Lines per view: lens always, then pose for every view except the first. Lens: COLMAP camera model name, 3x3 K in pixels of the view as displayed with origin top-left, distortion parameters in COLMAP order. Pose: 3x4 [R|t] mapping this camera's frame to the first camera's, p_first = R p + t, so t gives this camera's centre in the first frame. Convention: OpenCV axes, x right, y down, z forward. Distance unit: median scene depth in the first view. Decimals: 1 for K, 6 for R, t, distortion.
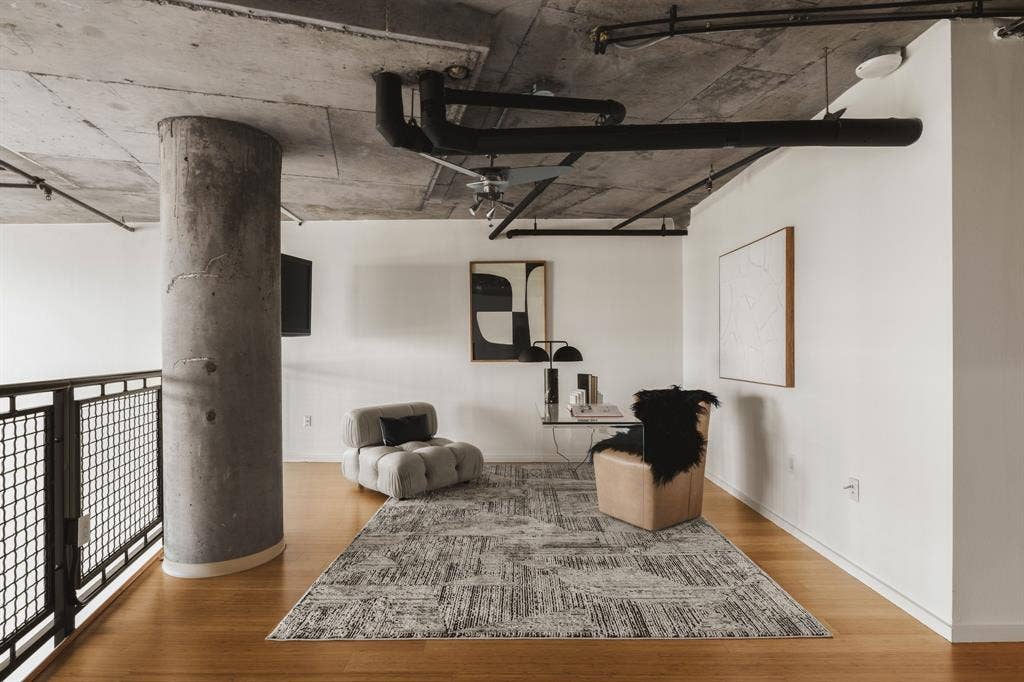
lens RADIAL K [[479.1, 0, 514.1], [0, 479.1, 348.5], [0, 0, 1]] dist [0.000870, 0.000284]
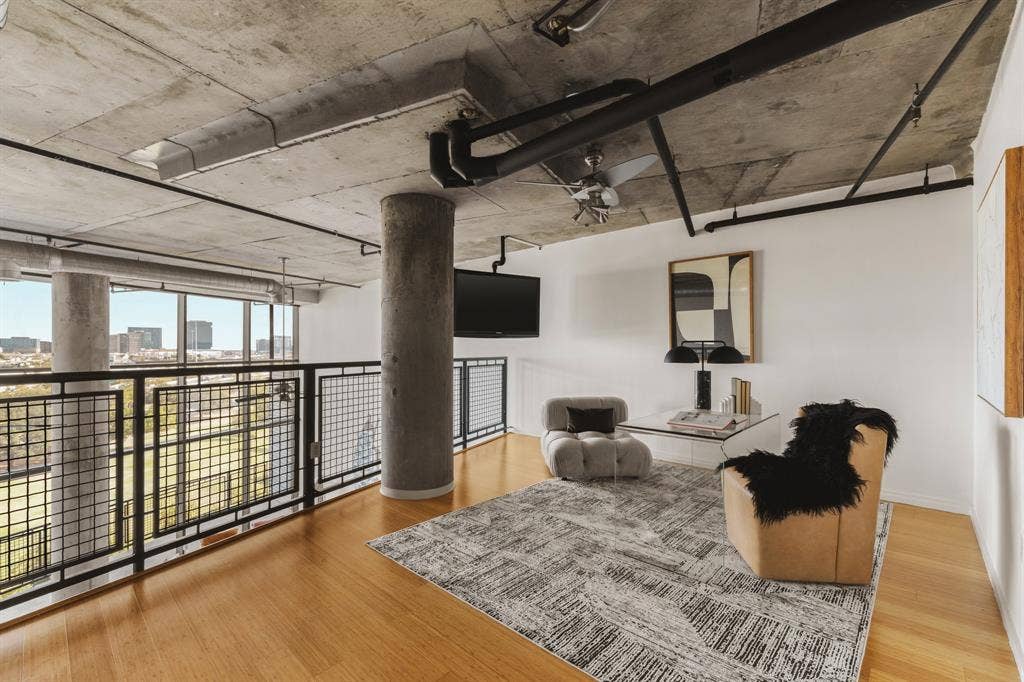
lens RADIAL K [[428.9, 0, 515.0], [0, 428.9, 345.1], [0, 0, 1]] dist [-0.000551, 0.000055]
pose [[0.756875, 0.002294, -0.653555, 0.366600], [-0.005926, 0.999977, -0.003353, -0.002545], [0.653533, 0.006411, 0.756871, 0.153975]]
